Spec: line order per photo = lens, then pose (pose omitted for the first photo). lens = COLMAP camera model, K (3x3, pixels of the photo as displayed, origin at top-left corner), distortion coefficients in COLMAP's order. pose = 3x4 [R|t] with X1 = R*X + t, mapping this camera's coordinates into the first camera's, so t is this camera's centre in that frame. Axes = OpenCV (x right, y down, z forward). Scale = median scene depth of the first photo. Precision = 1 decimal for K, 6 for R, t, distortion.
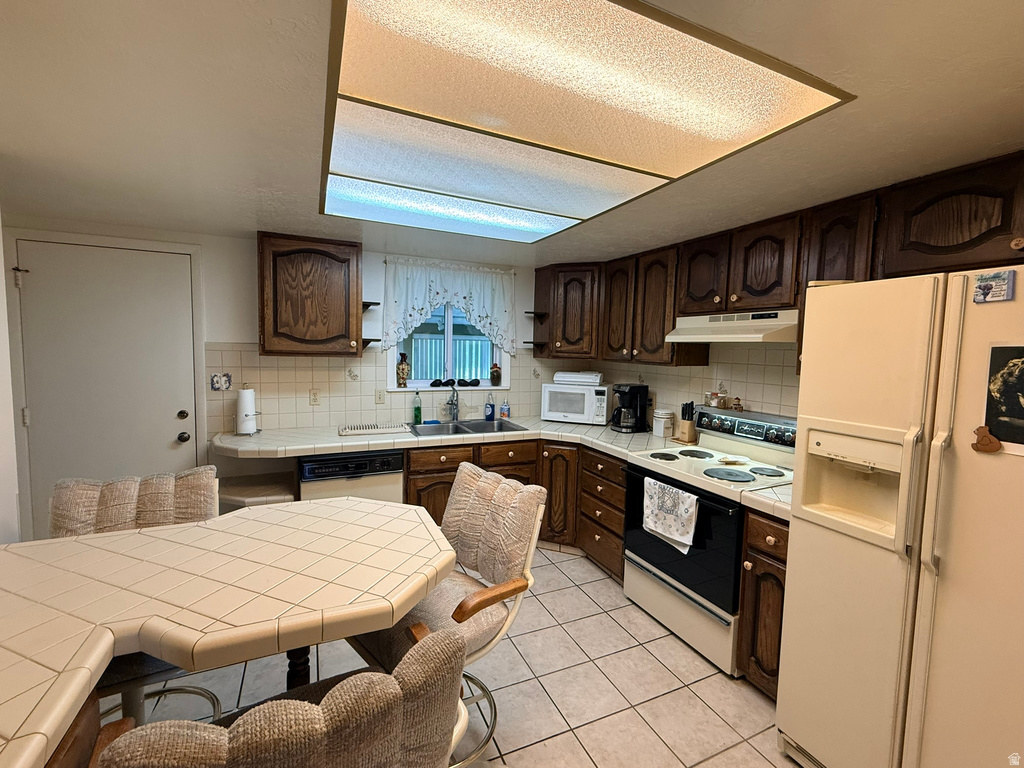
lens RADIAL K [[446.4, 0, 512.0], [0, 446.4, 381.8], [0, 0, 1]] dist [0.001265, -0.000524]
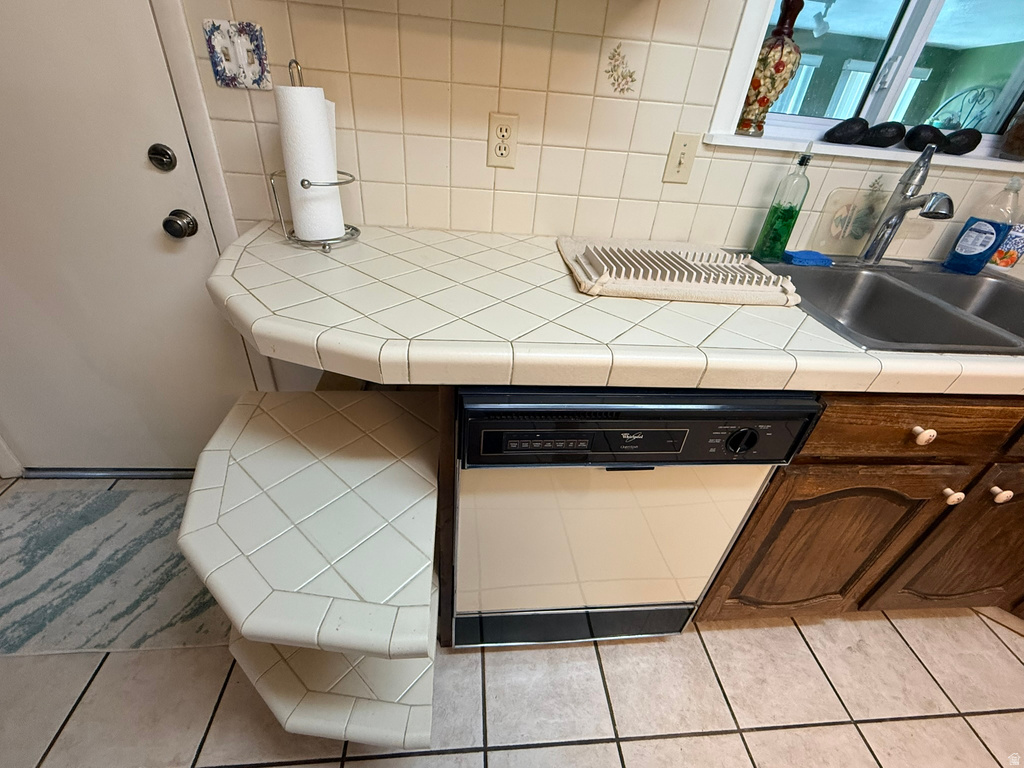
lens RADIAL K [[446.4, 0, 510.9], [0, 446.4, 383.6], [0, 0, 1]] dist [0.001265, -0.000524]
pose [[0.941419, 0.232662, -0.244130, -0.322872], [-0.088157, 0.868514, 0.487763, 0.029346], [0.325514, -0.437667, 0.838146, 0.665978]]
